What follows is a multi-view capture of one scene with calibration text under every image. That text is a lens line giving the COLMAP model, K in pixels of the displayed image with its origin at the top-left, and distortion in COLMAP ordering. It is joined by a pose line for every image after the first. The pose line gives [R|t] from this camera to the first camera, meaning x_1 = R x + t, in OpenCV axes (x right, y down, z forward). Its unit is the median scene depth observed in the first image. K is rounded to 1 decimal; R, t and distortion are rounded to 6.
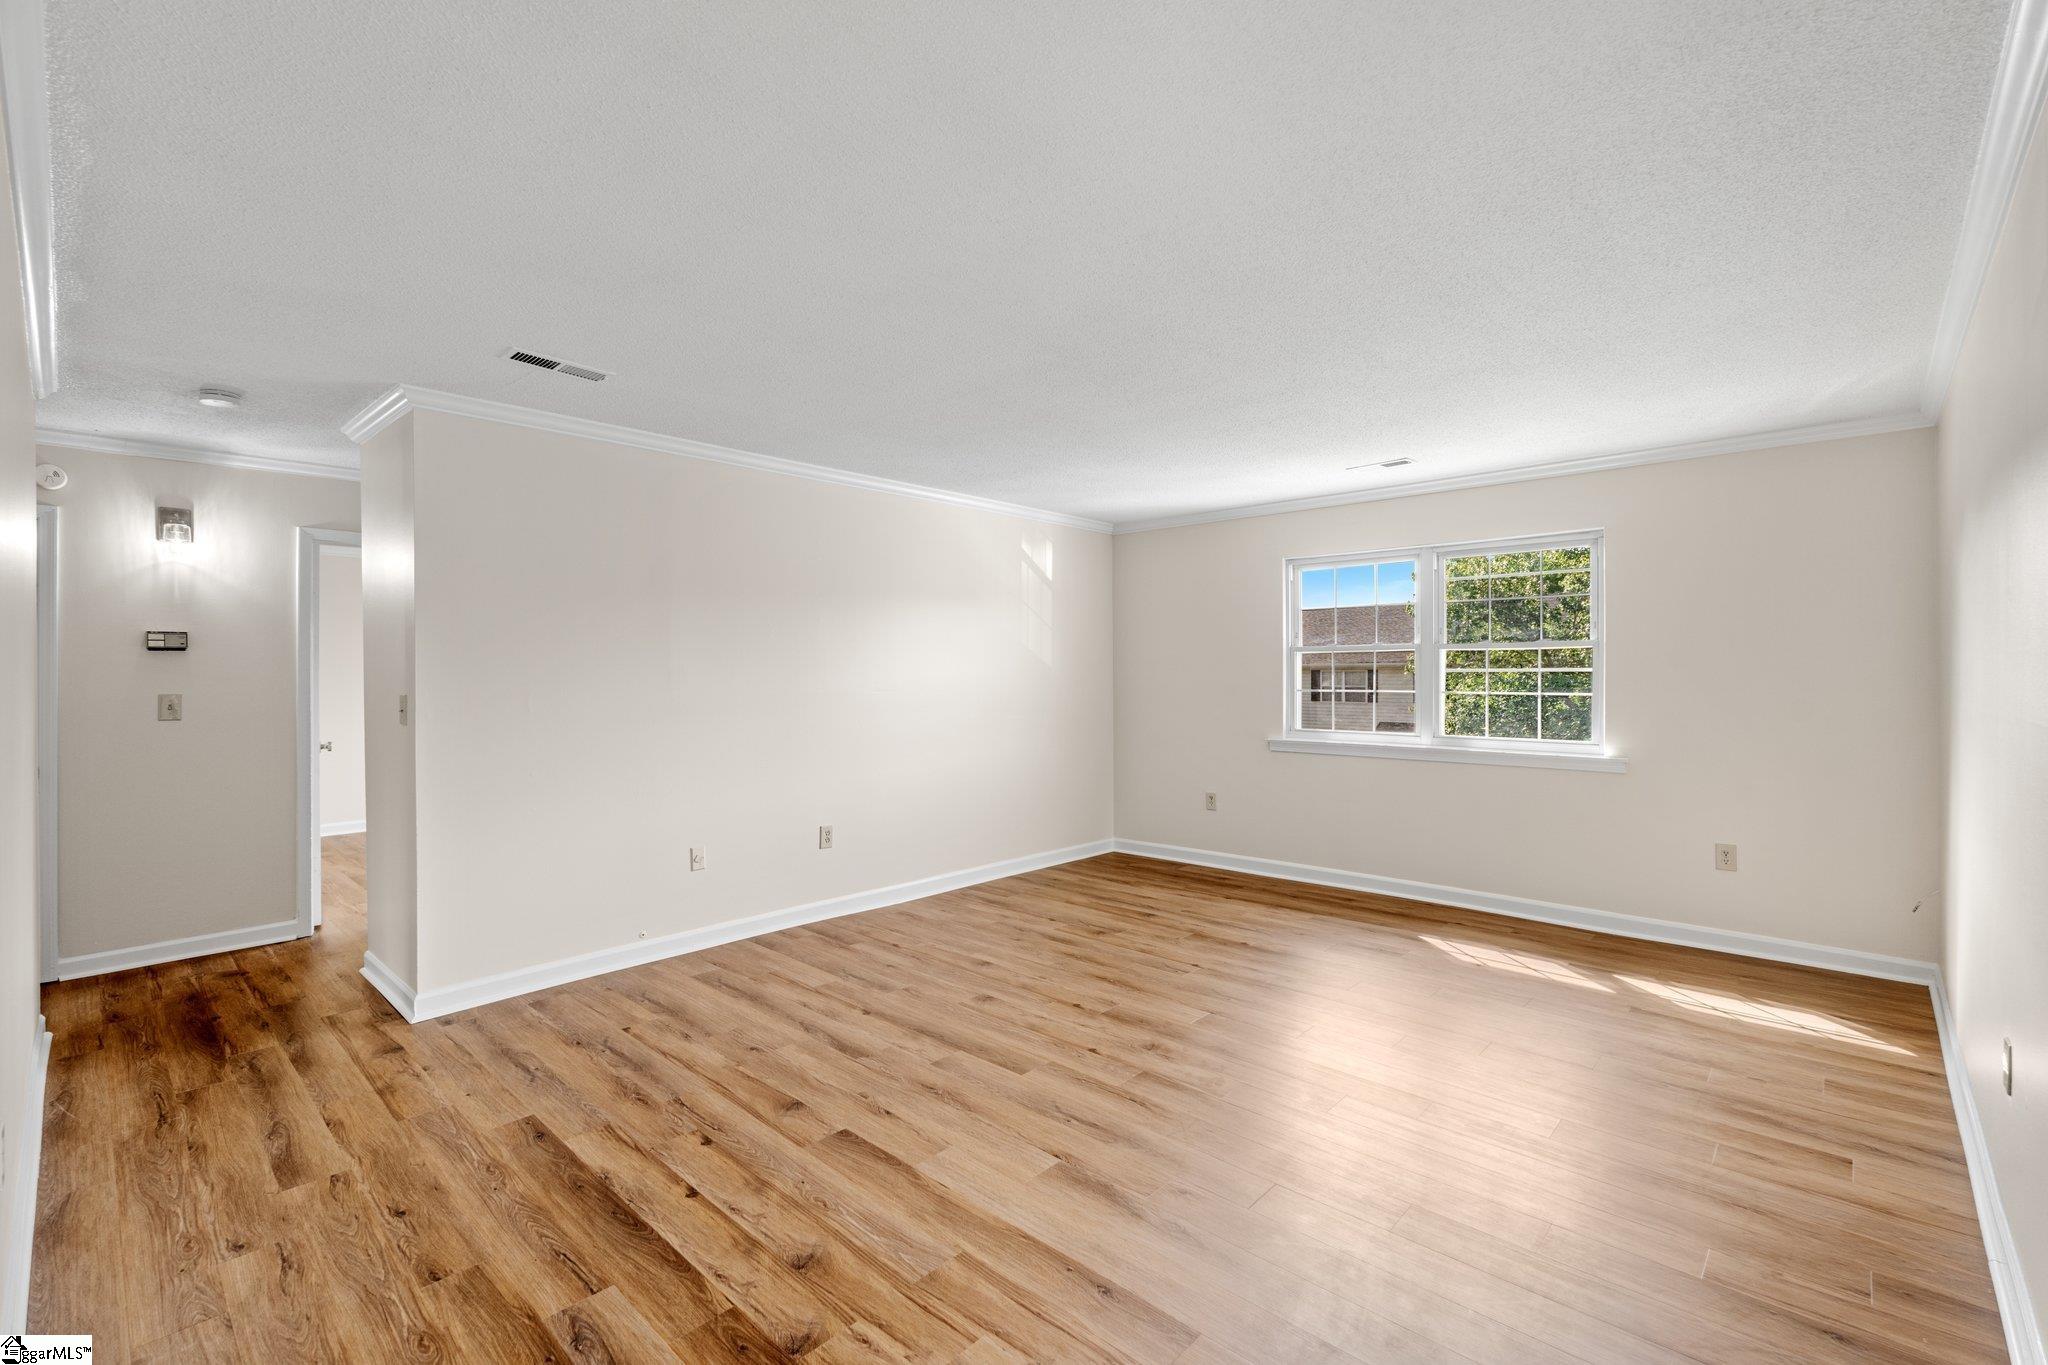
lens RADIAL K [[900.8, 0, 1013.5], [0, 900.8, 676.3], [0, 0, 1]] dist [-0.004823, -0.000132]
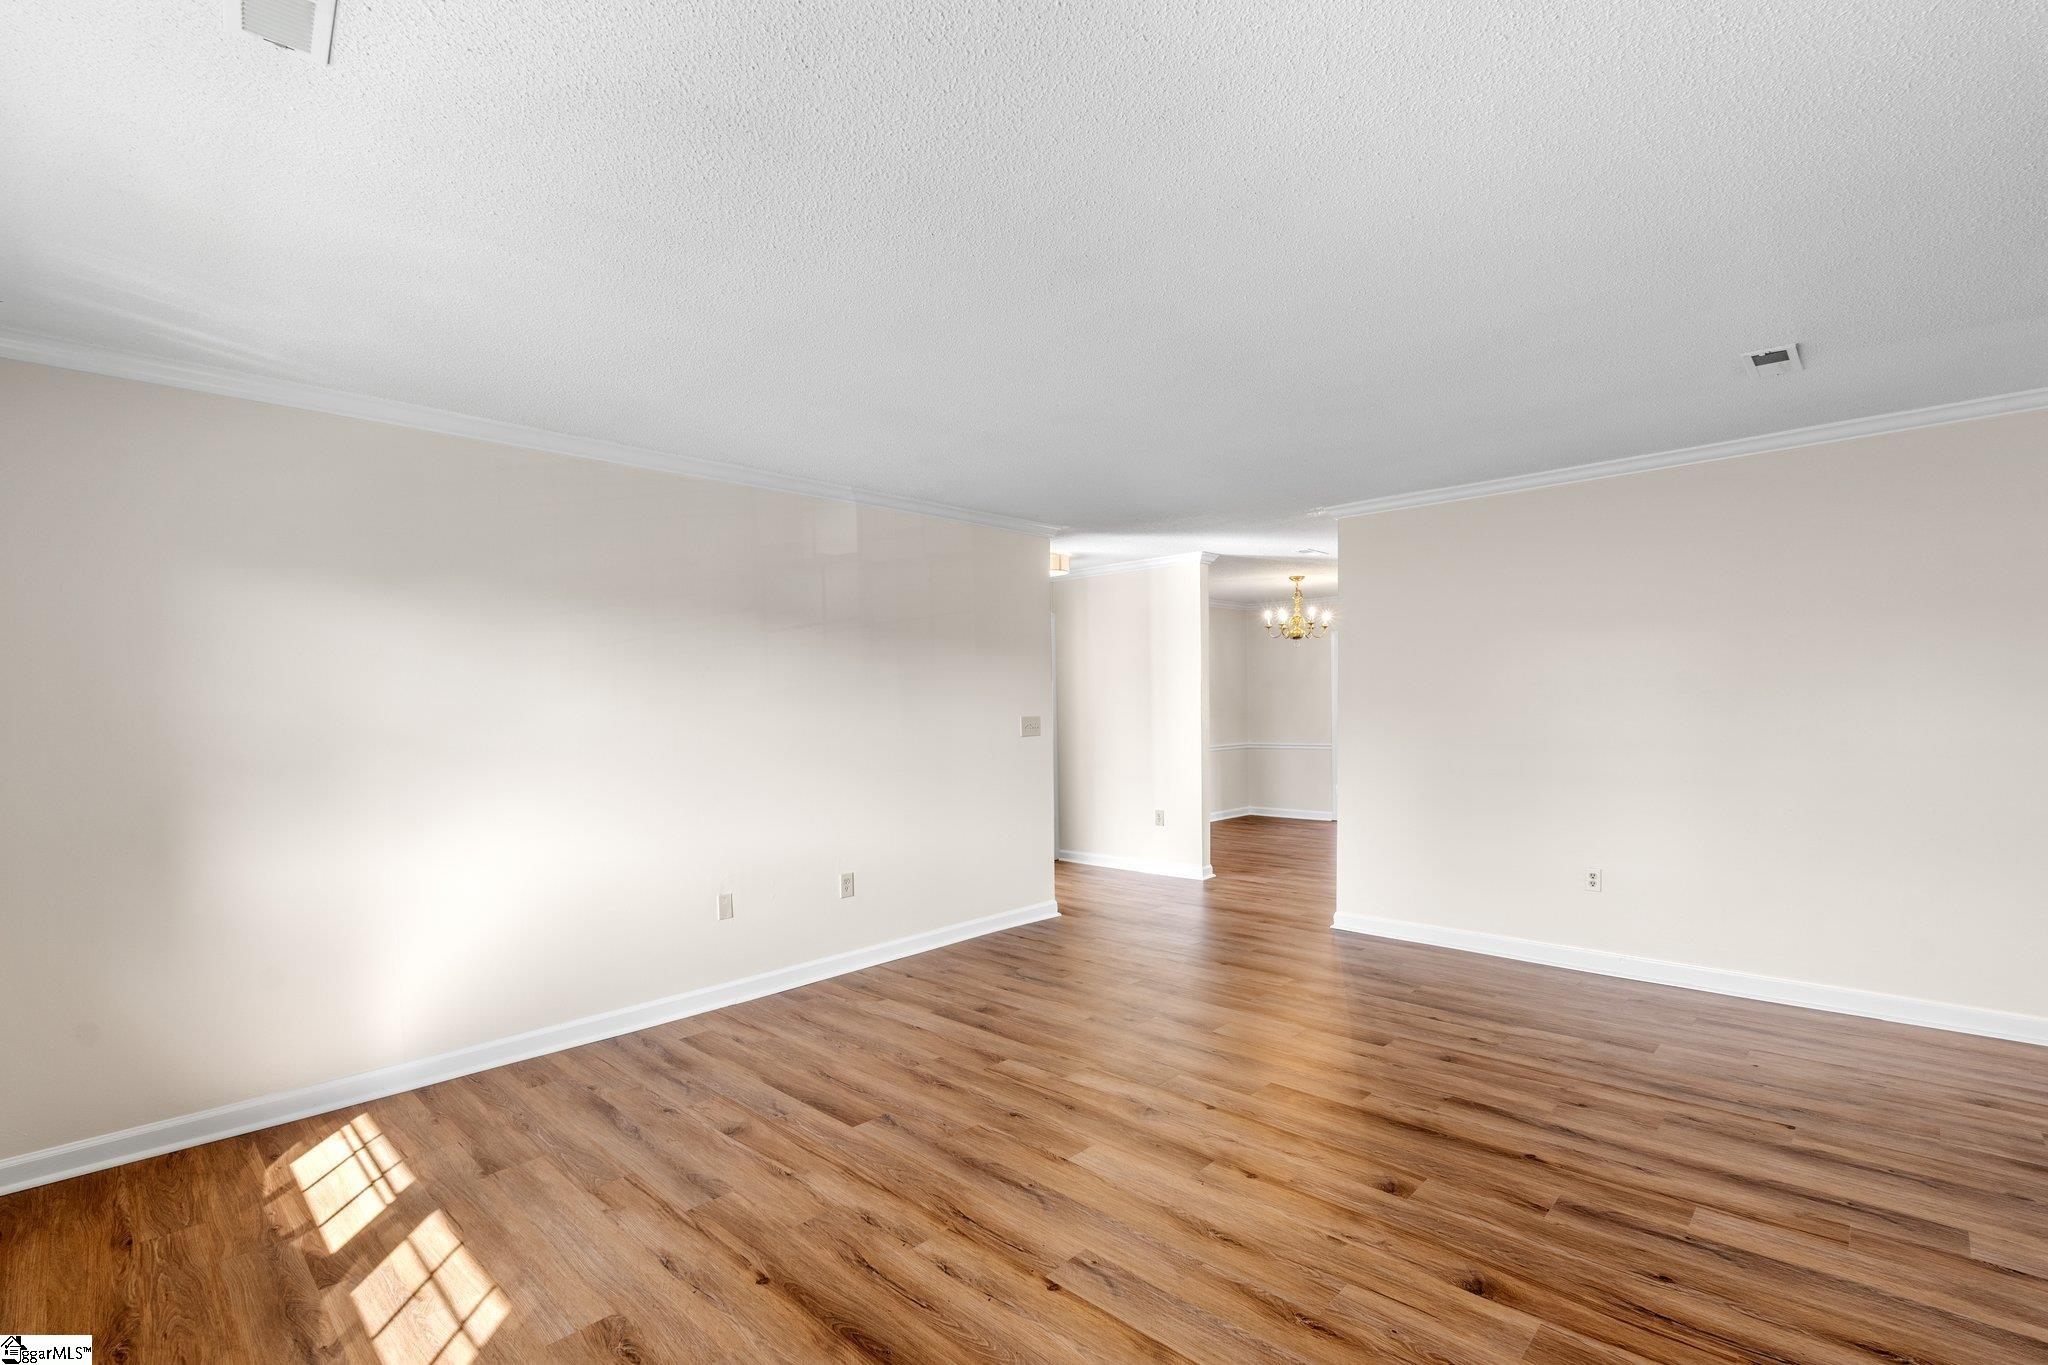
lens RADIAL K [[900.8, 0, 1005.9], [0, 900.8, 697.7], [0, 0, 1]] dist [-0.004823, -0.000132]
pose [[-0.999563, 0.024135, 0.017074, 0.246736], [0.024053, 0.999698, -0.004981, -0.009505], [-0.017189, -0.004568, -0.999842, 1.747346]]
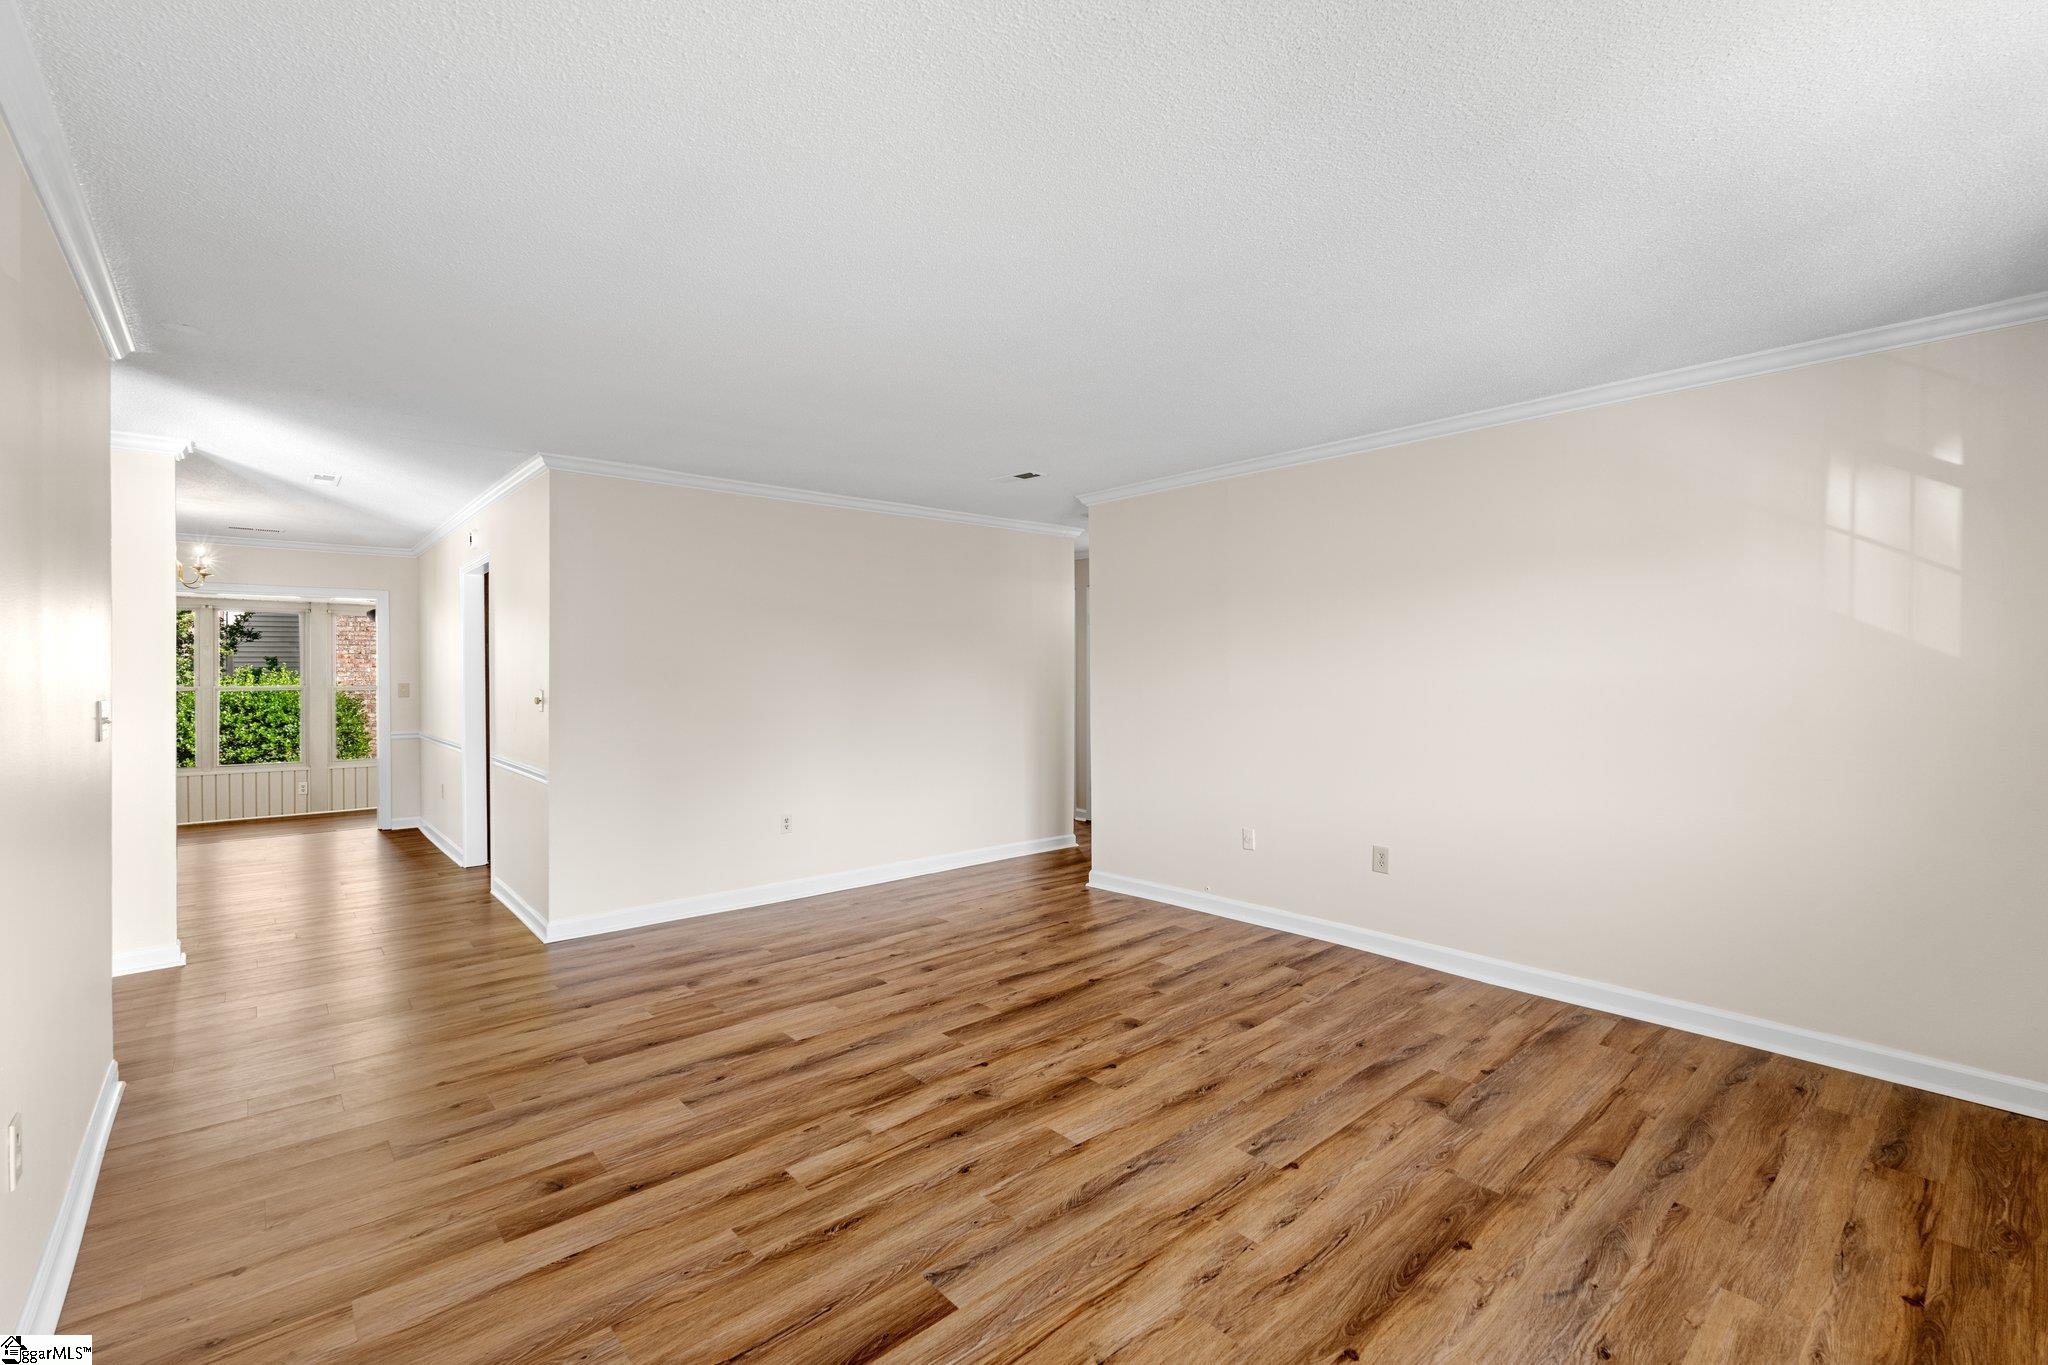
lens RADIAL K [[900.8, 0, 1014.8], [0, 900.8, 666.9], [0, 0, 1]] dist [-0.004823, -0.000132]
pose [[-0.102309, 0.001462, -0.994752, 0.936695], [0.003365, 0.999994, 0.001124, -0.009112], [0.994747, -0.003232, -0.102314, 1.019974]]
